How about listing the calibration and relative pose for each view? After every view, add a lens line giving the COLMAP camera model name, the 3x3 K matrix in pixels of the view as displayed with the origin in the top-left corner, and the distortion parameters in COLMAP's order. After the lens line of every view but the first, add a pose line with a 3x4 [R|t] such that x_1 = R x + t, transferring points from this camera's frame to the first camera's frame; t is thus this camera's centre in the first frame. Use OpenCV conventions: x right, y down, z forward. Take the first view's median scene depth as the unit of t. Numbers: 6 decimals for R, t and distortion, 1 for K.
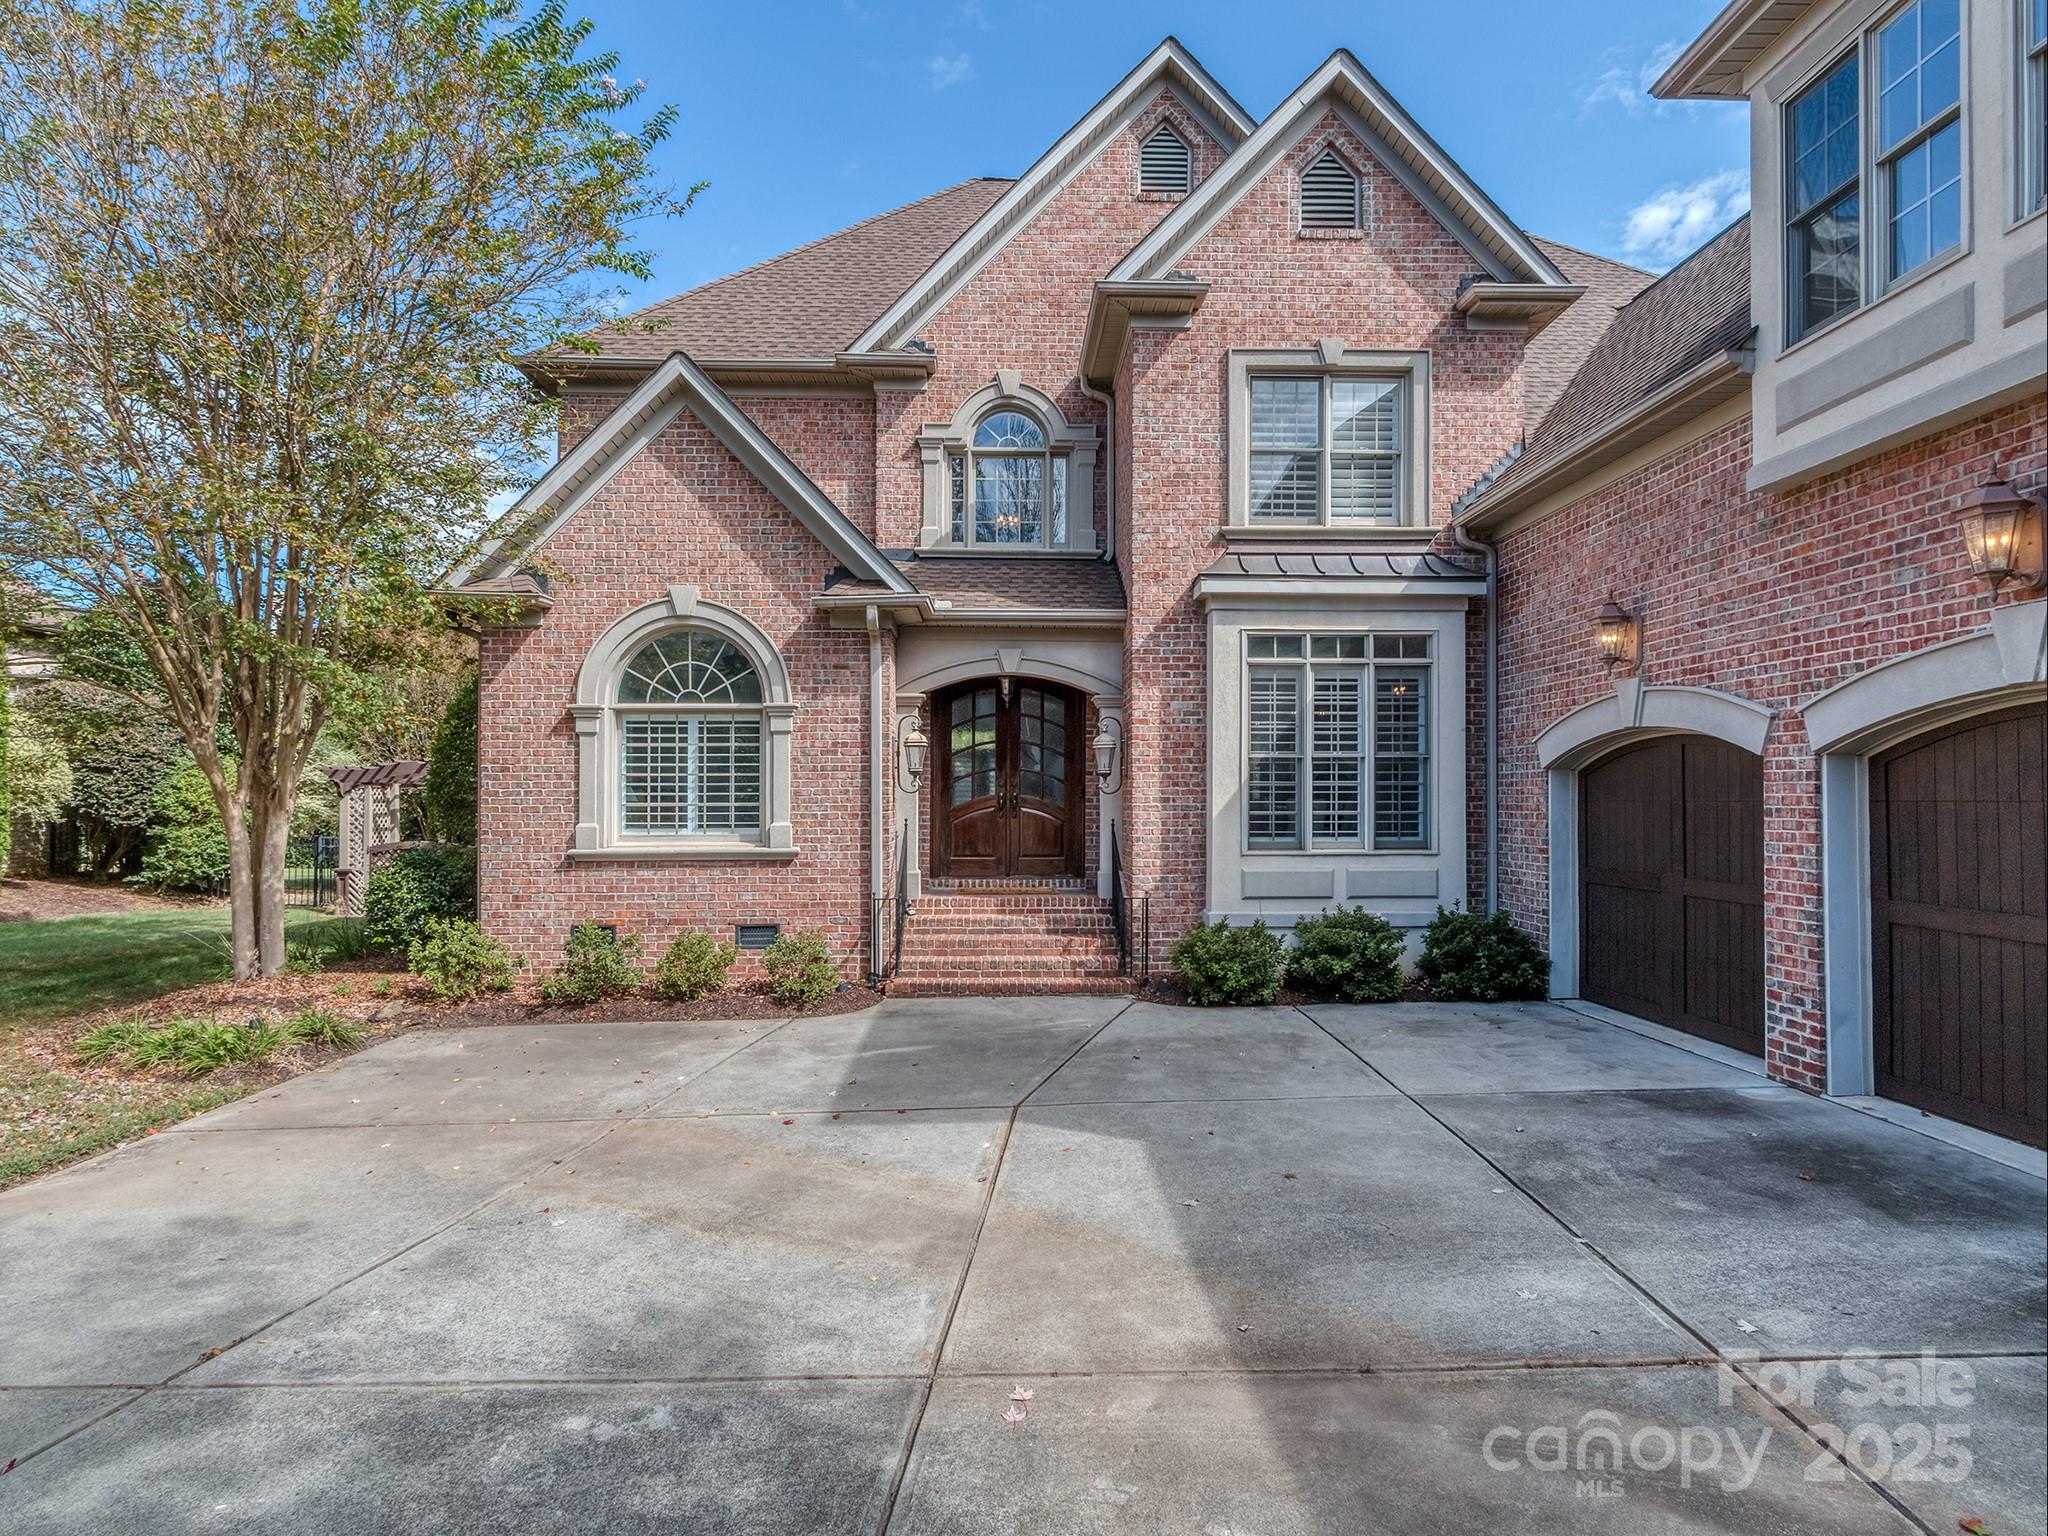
lens RADIAL K [[1064.1, 0, 1028.8], [0, 1064.1, 784.1], [0, 0, 1]] dist [0.017147, -0.002669]
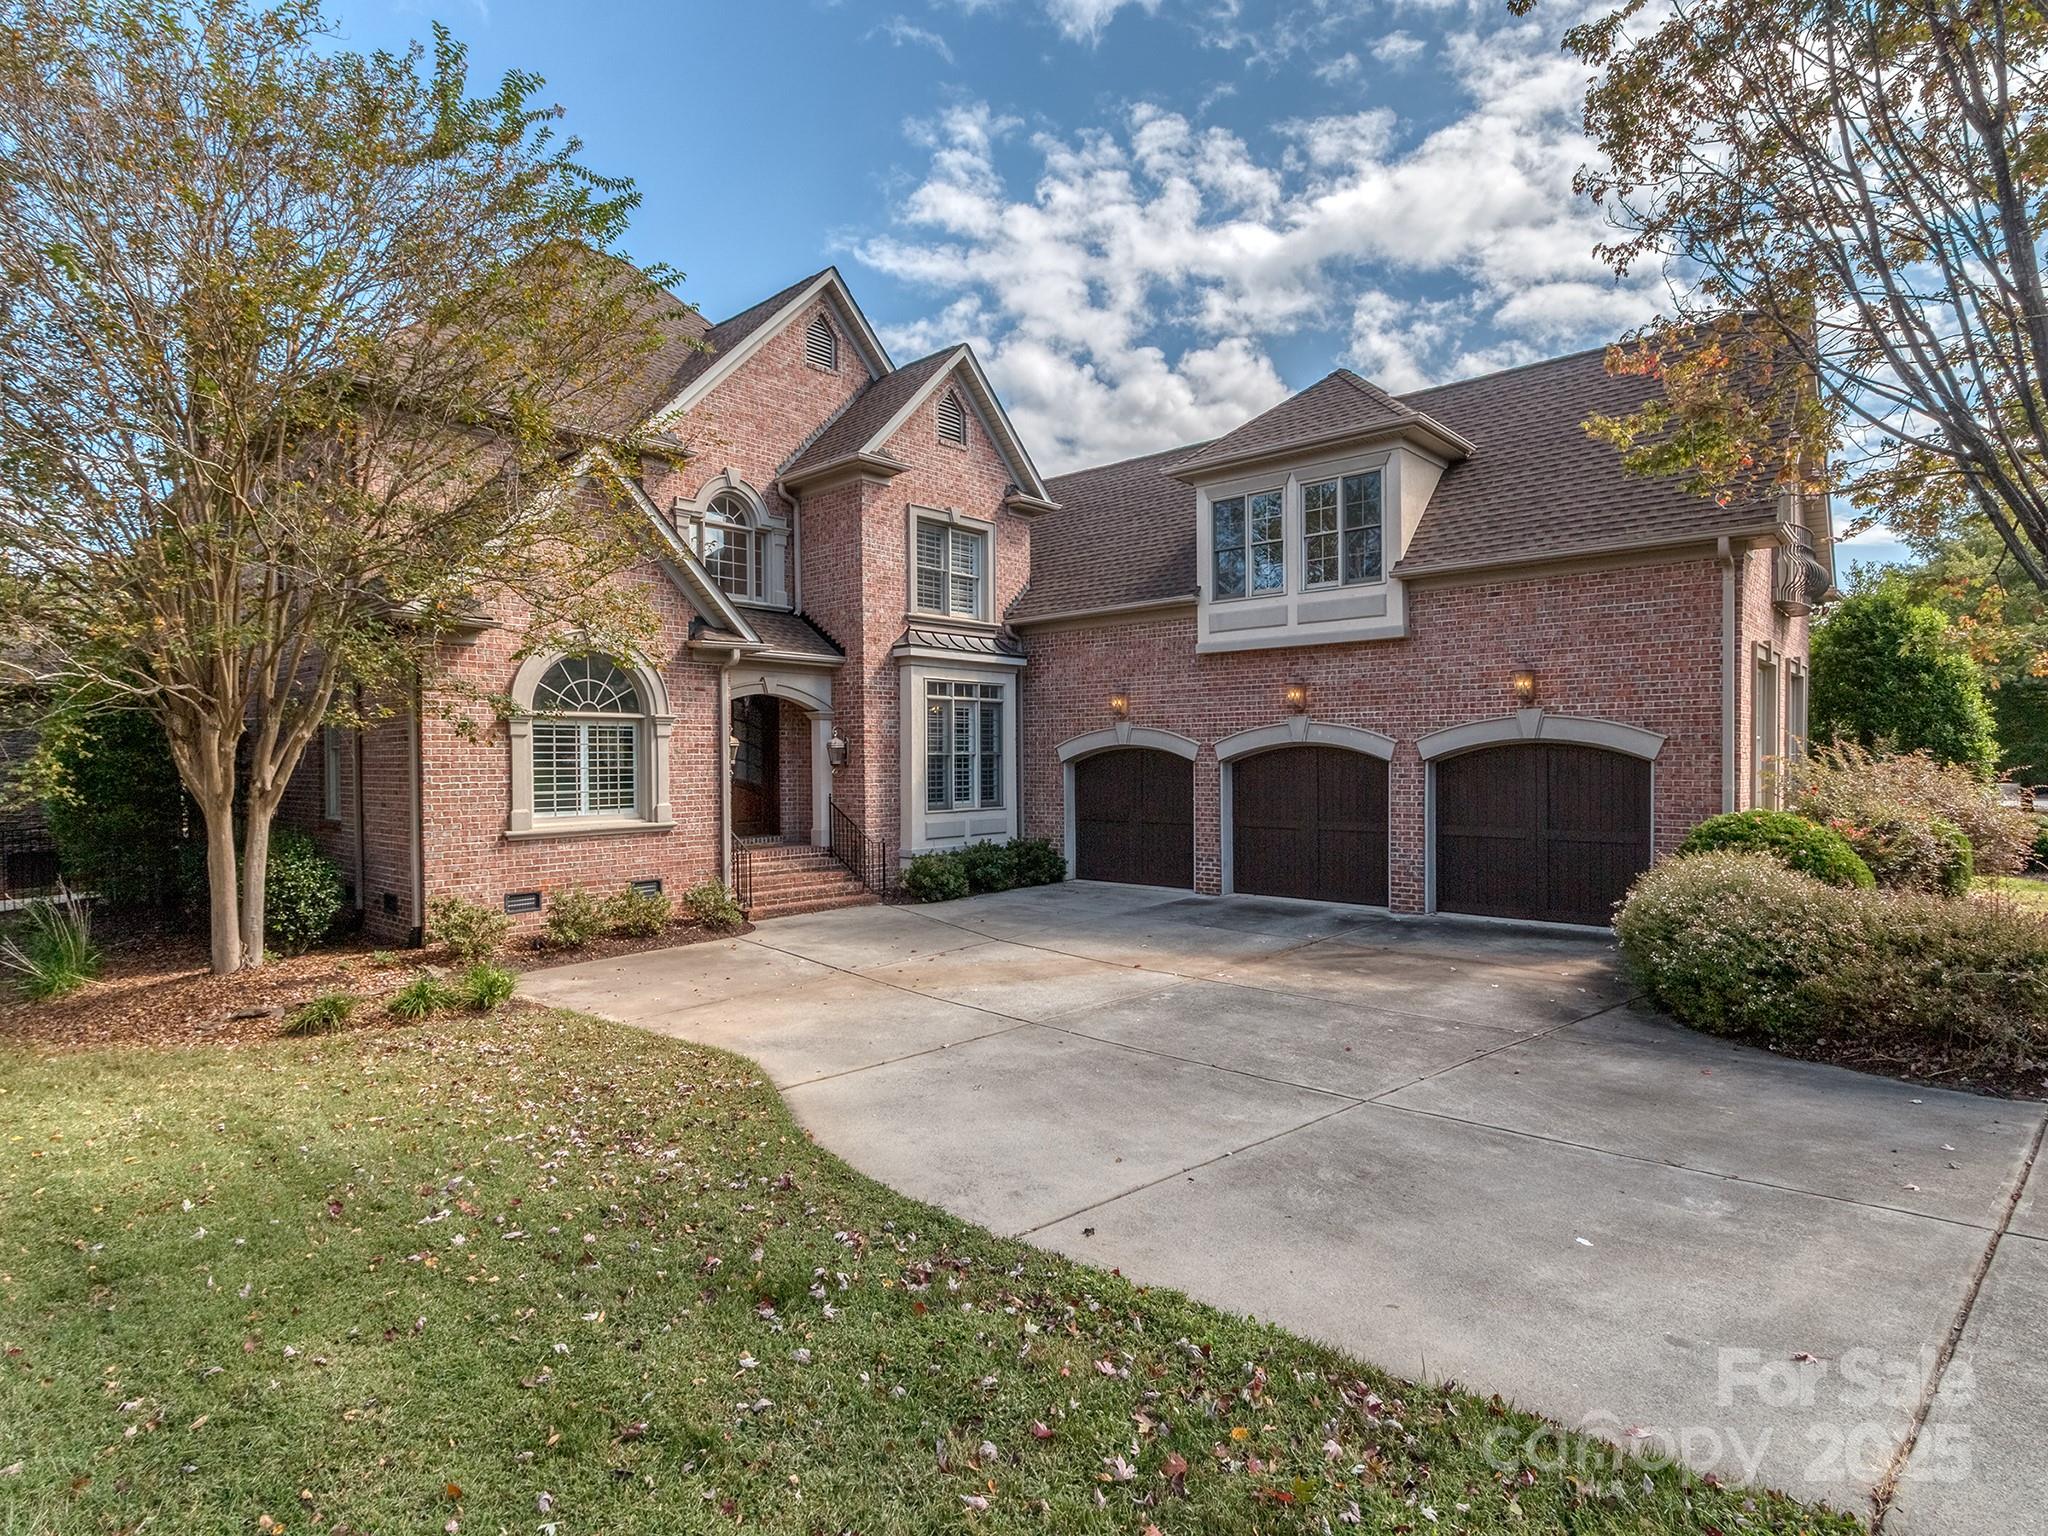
lens RADIAL K [[1064.1, 0, 1024.0], [0, 1064.1, 764.2], [0, 0, 1]] dist [0.017147, -0.002669]
pose [[0.690891, -0.006754, 0.722927, -0.888491], [-0.003878, 0.999907, 0.013048, -0.032604], [-0.722948, -0.011819, 0.690801, -0.258681]]
